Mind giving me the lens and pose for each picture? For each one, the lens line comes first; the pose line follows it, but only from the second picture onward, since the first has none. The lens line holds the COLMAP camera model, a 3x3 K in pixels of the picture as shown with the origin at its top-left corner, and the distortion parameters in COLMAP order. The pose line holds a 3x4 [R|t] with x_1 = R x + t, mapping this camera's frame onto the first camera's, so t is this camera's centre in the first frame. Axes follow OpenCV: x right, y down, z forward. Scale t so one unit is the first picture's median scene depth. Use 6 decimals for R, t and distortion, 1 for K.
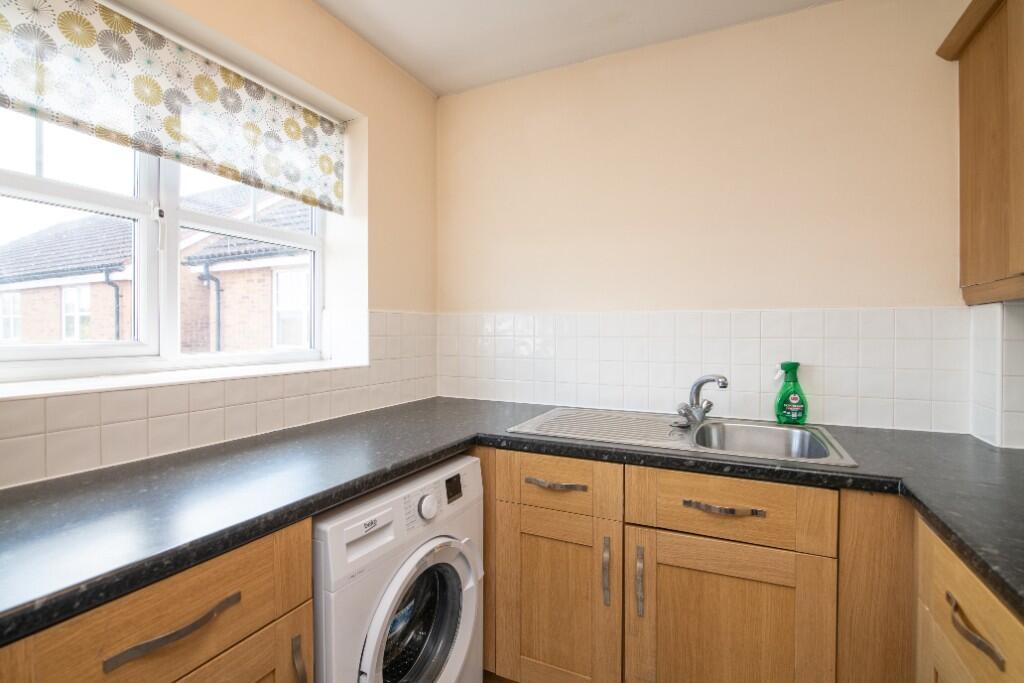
lens RADIAL K [[471.9, 0, 512.1], [0, 471.9, 340.2], [0, 0, 1]] dist [-0.003718, -0.002108]
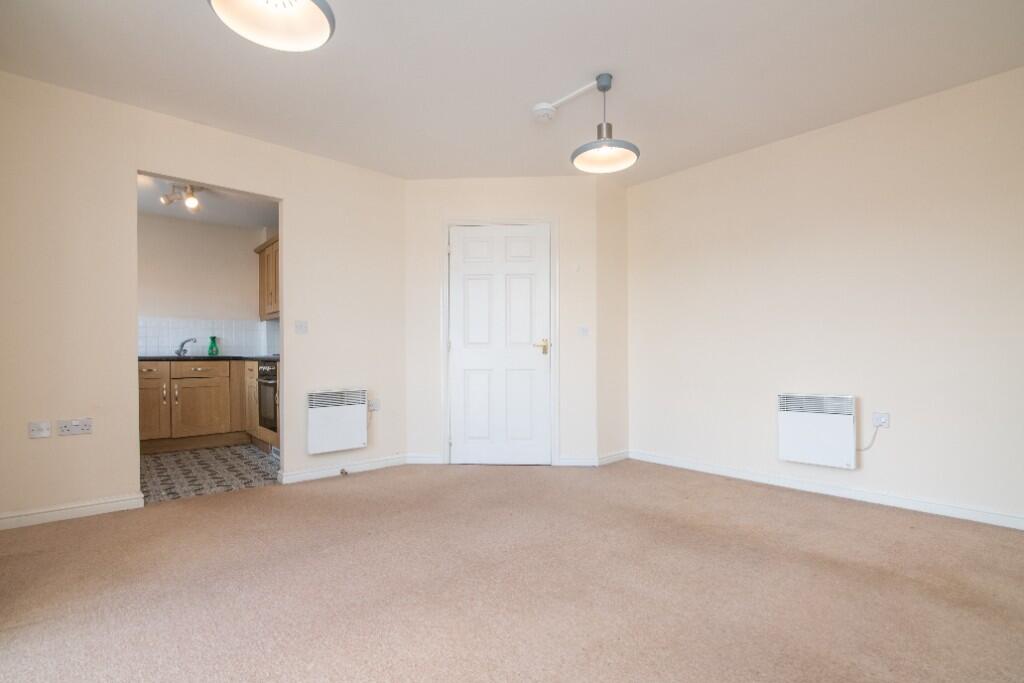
lens RADIAL K [[471.9, 0, 512.0], [0, 471.9, 348.7], [0, 0, 1]] dist [-0.003718, -0.002108]
pose [[0.402182, -0.002784, 0.915555, -1.517773], [0.013284, 0.999908, -0.002795, 0.168882], [-0.915463, 0.013286, 0.402182, -2.130043]]
